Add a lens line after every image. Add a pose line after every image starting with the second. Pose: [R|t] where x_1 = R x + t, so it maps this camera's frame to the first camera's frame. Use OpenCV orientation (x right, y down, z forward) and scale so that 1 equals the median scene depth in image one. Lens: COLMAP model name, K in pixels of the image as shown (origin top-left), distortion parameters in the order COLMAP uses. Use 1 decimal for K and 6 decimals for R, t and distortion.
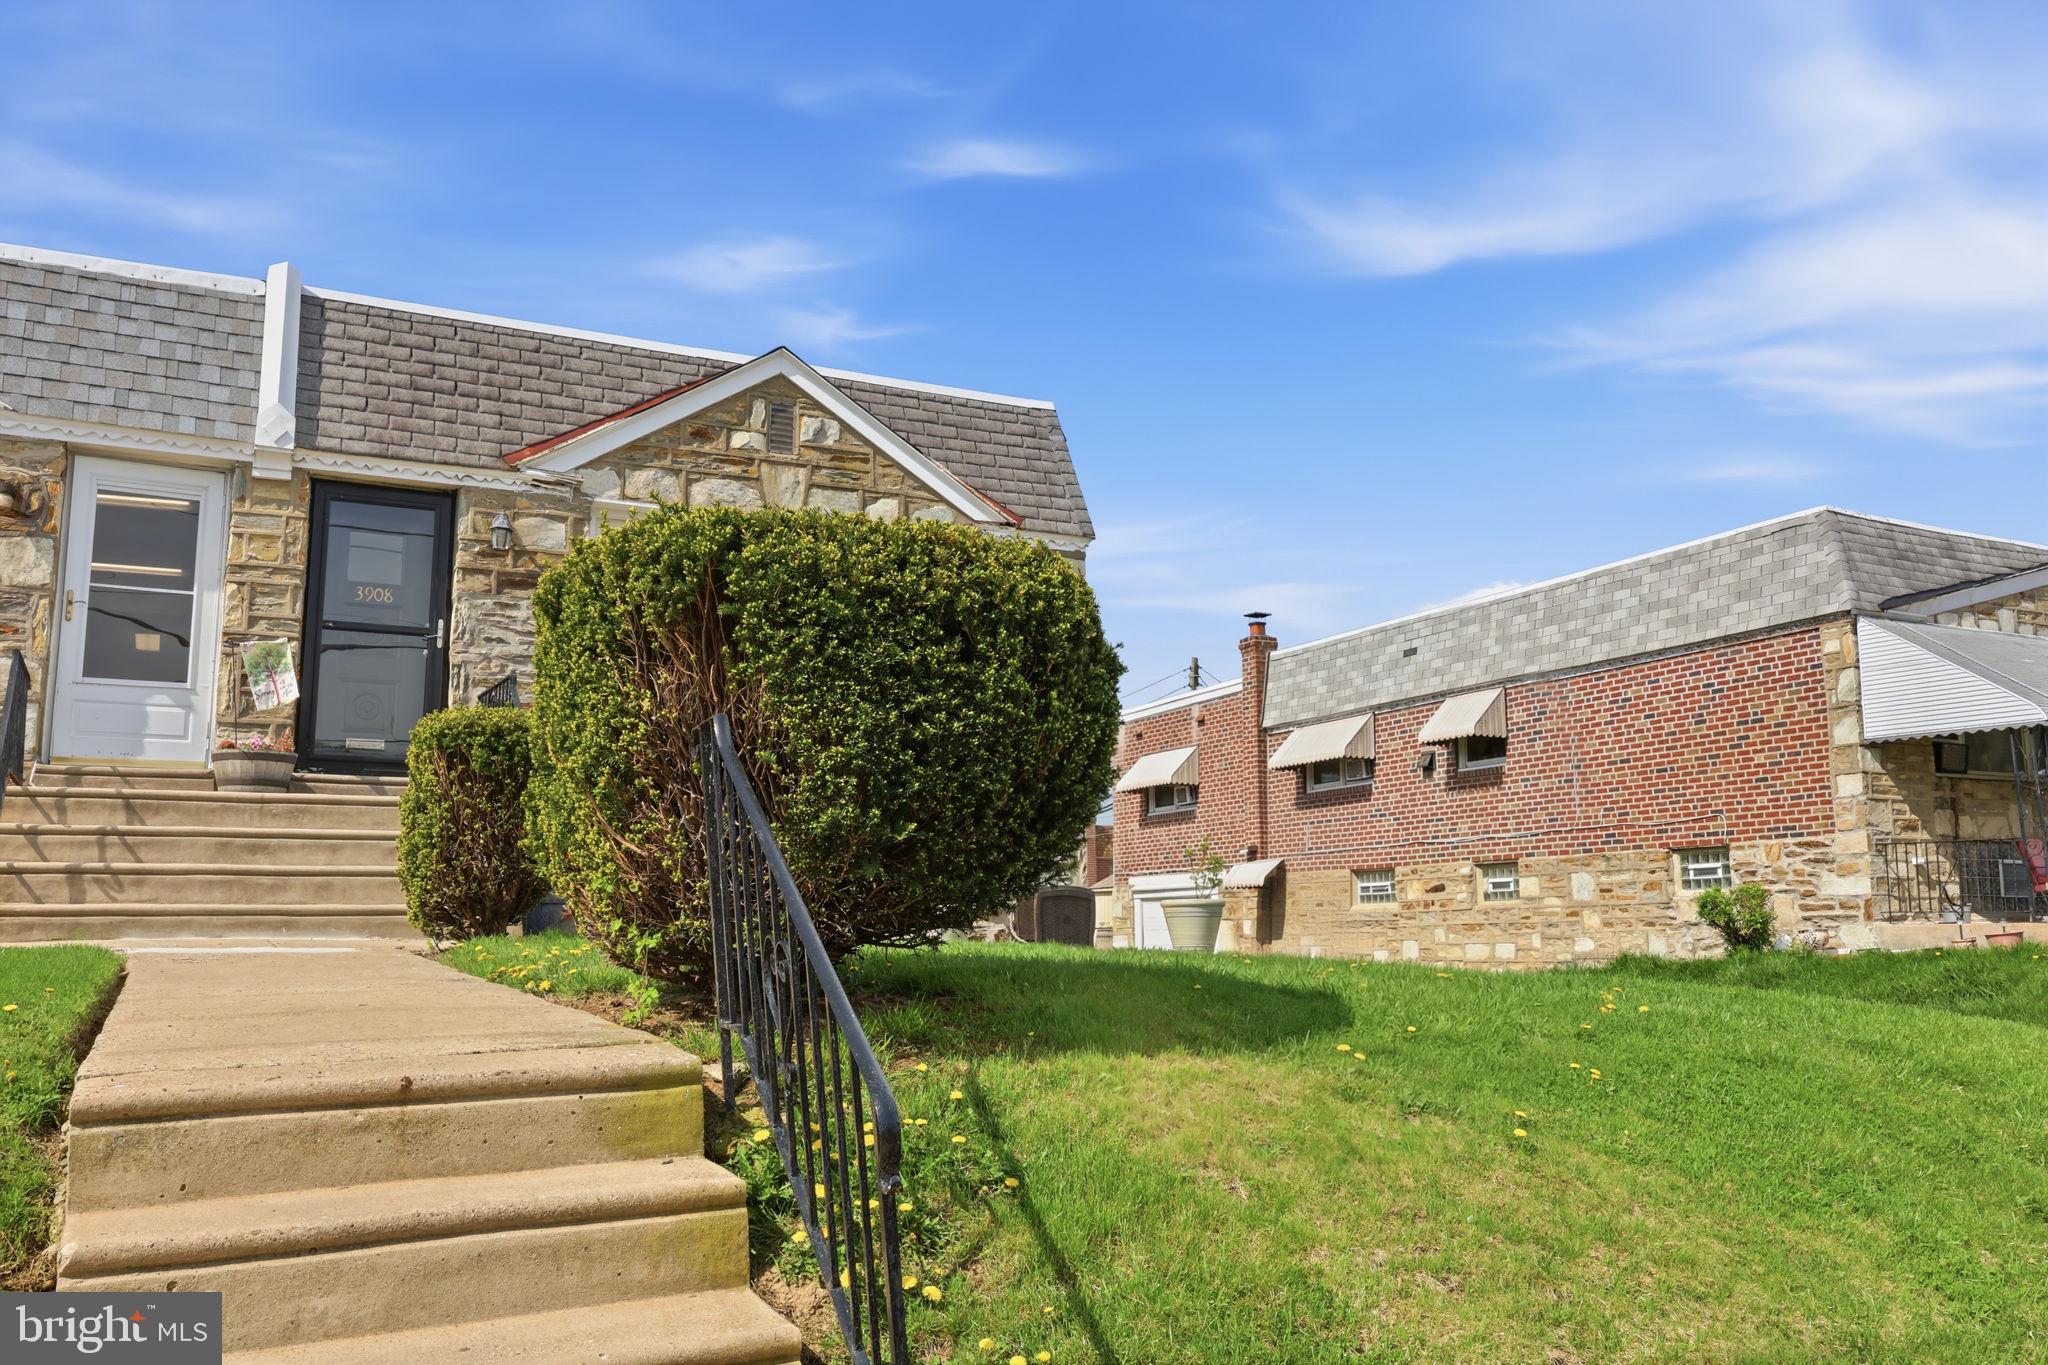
lens RADIAL K [[1744.9, 0, 1024.6], [0, 1744.9, 664.0], [0, 0, 1]] dist [0.006636, 0.013809]
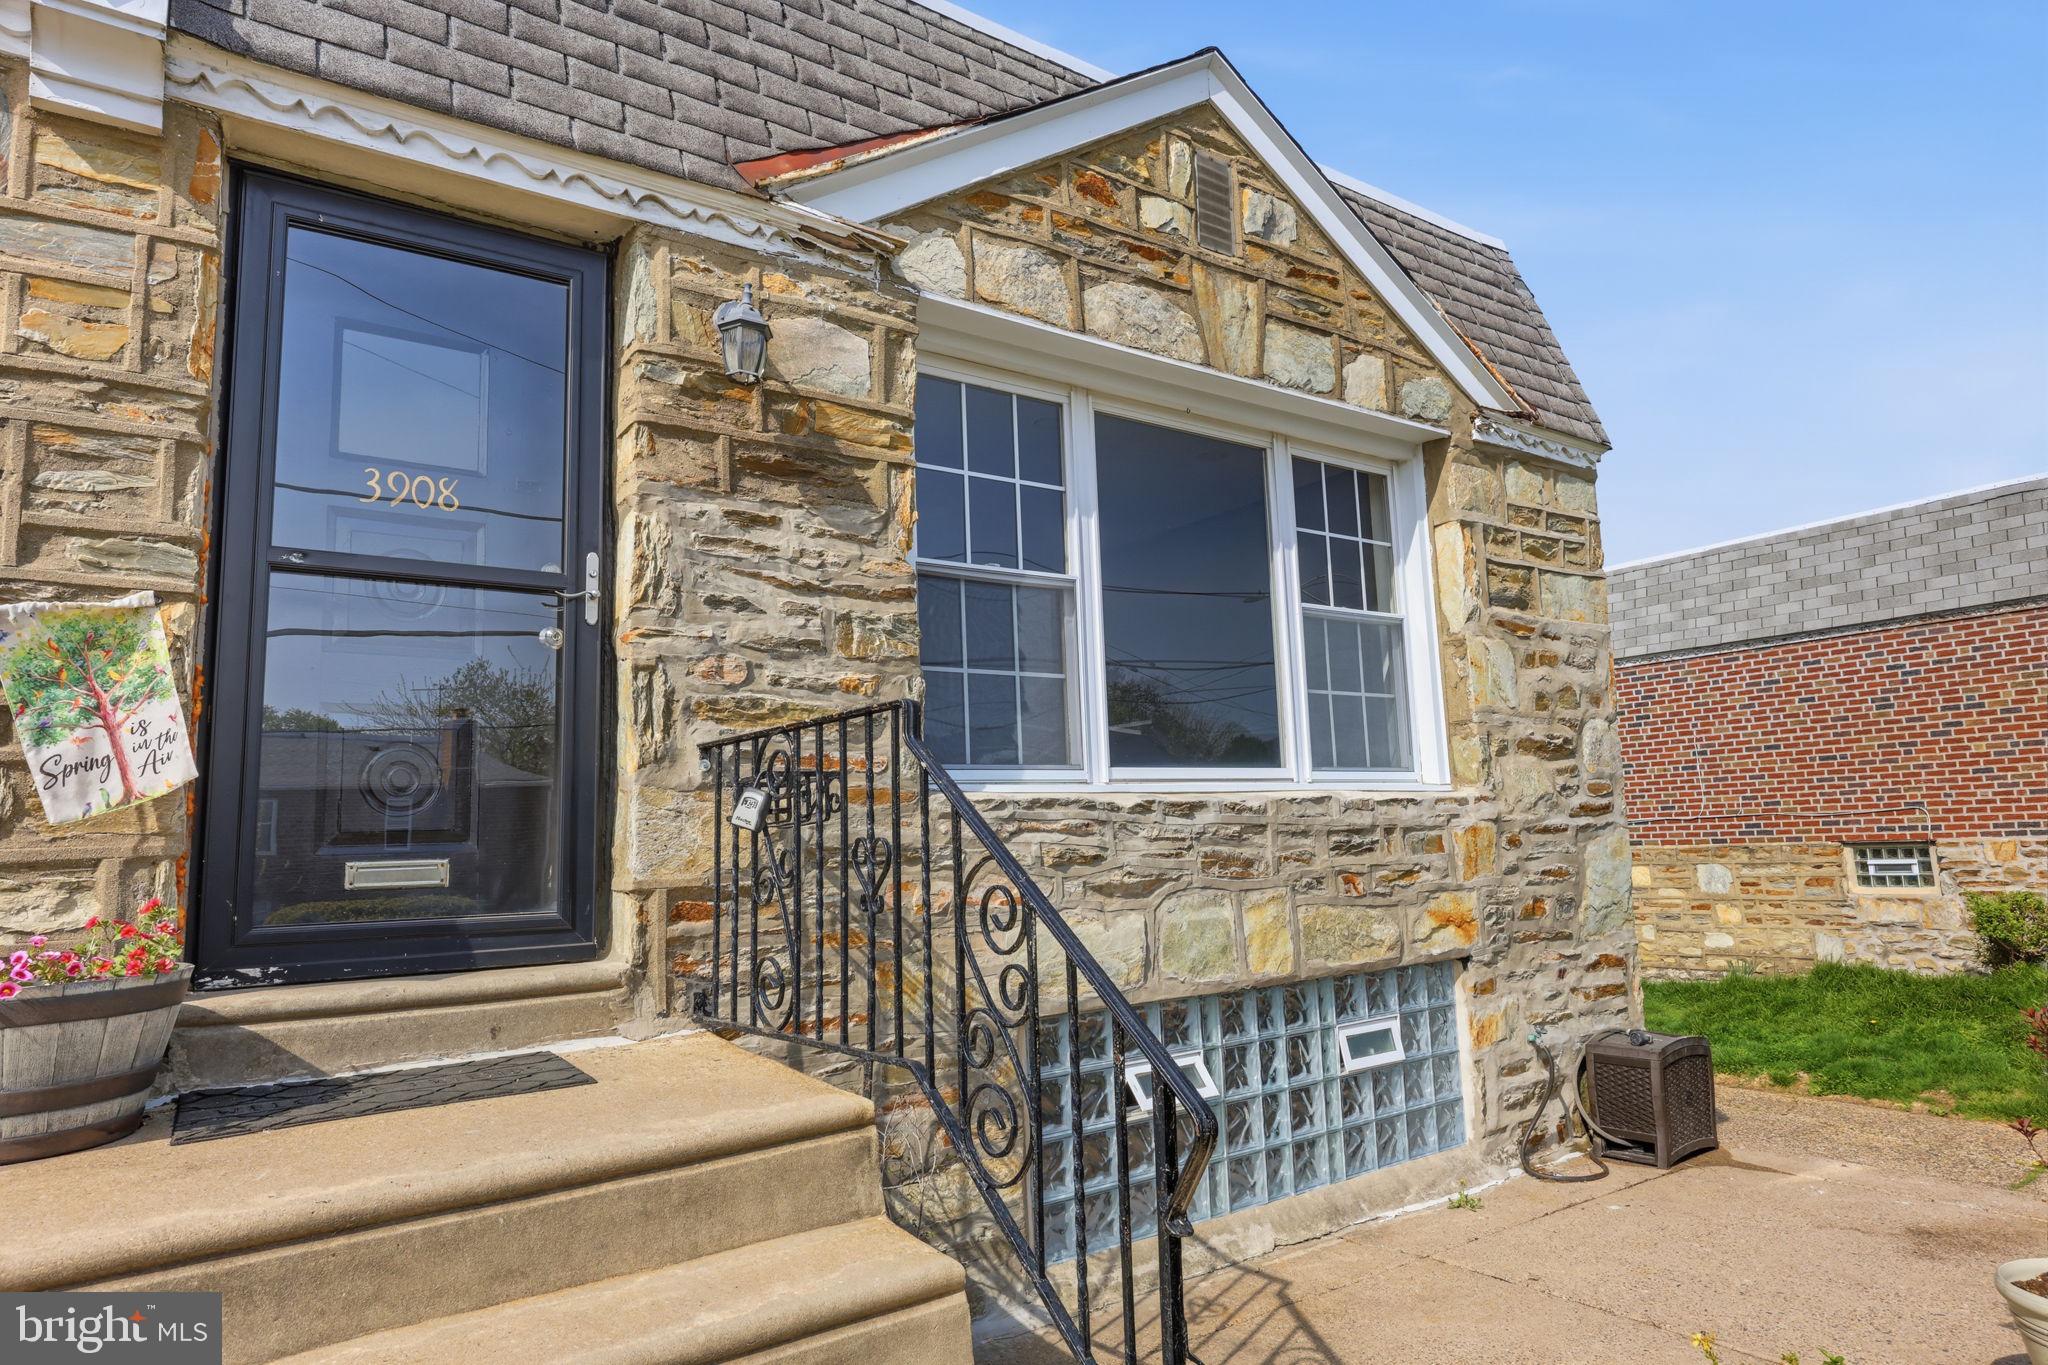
lens RADIAL K [[1247.7, 0, 1025.3], [0, 1247.7, 669.9], [0, 0, 1]] dist [-0.002181, 0.006575]
pose [[0.987313, -0.008561, 0.158558, -0.263609], [0.005321, 0.999769, 0.020845, -0.003797], [-0.158699, -0.019737, 0.987130, 0.657310]]
